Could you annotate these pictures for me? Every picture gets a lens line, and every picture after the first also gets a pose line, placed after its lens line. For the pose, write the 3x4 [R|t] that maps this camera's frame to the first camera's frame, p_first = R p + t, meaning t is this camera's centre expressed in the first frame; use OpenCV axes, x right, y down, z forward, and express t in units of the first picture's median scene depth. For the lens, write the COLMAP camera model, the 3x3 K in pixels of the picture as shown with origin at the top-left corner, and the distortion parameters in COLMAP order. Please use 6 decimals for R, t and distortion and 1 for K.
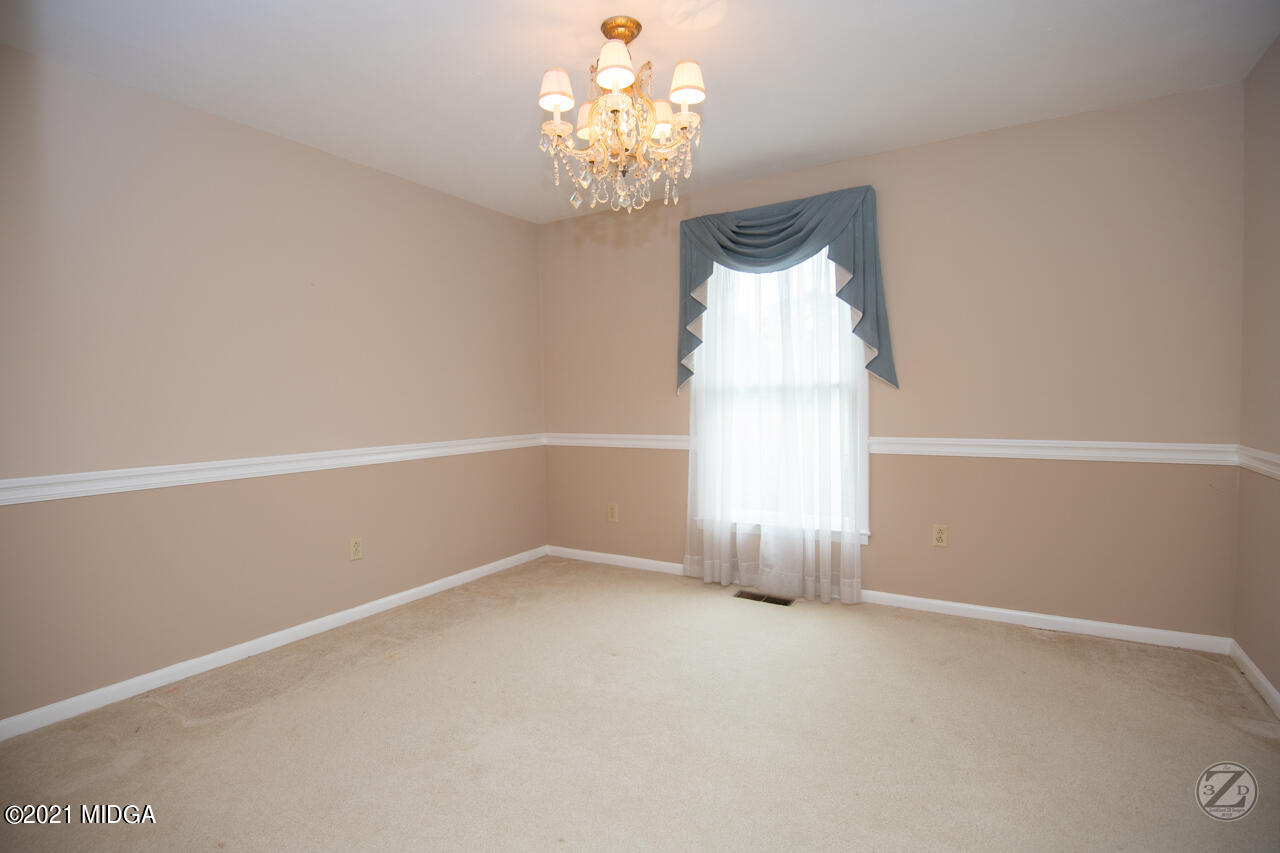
lens RADIAL K [[632.1, 0, 647.4], [0, 632.1, 427.3], [0, 0, 1]] dist [-0.003551, -0.000524]
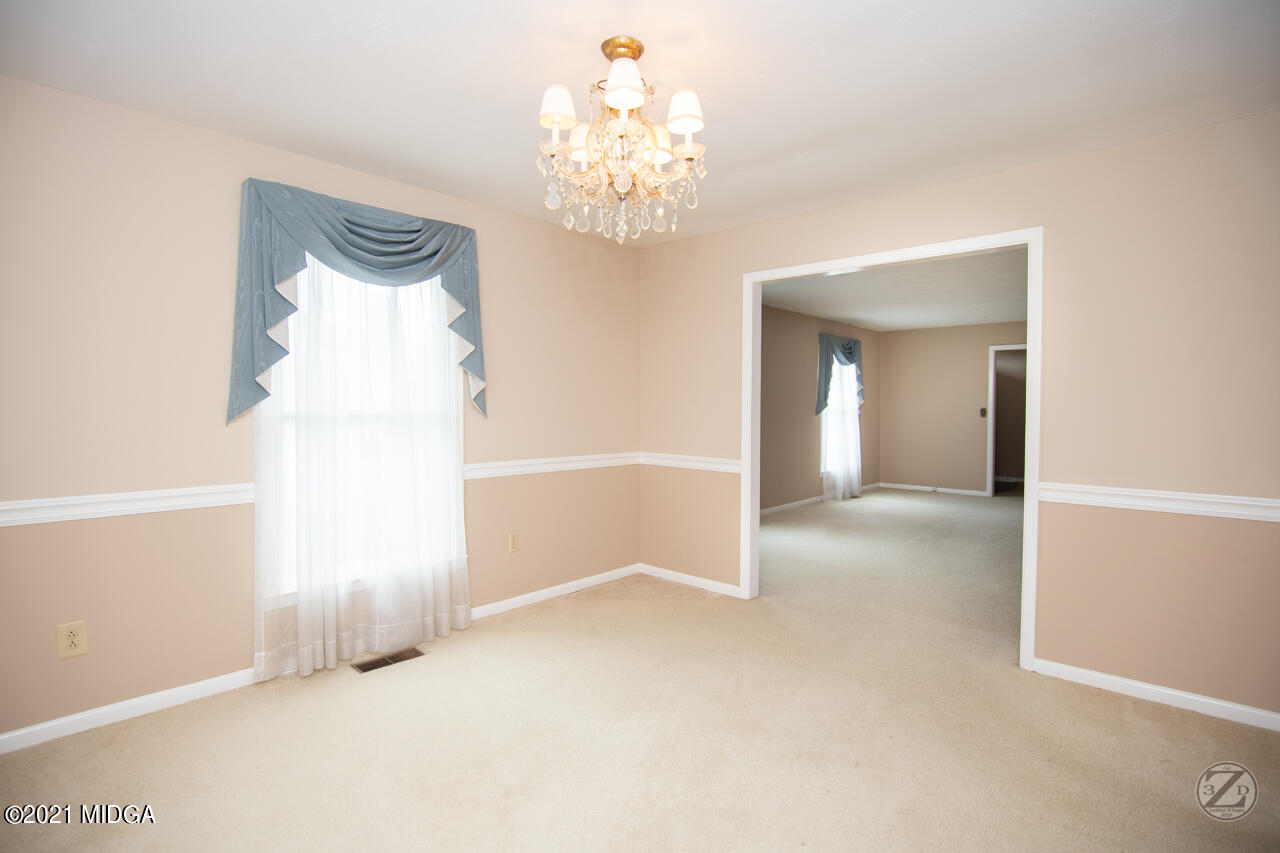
lens RADIAL K [[632.1, 0, 647.4], [0, 632.1, 427.3], [0, 0, 1]] dist [-0.003551, -0.000524]
pose [[0.209204, -0.007772, 0.977841, -0.605457], [0.048790, 0.998806, -0.002499, -0.028341], [-0.976654, 0.048231, 0.209333, 0.477307]]
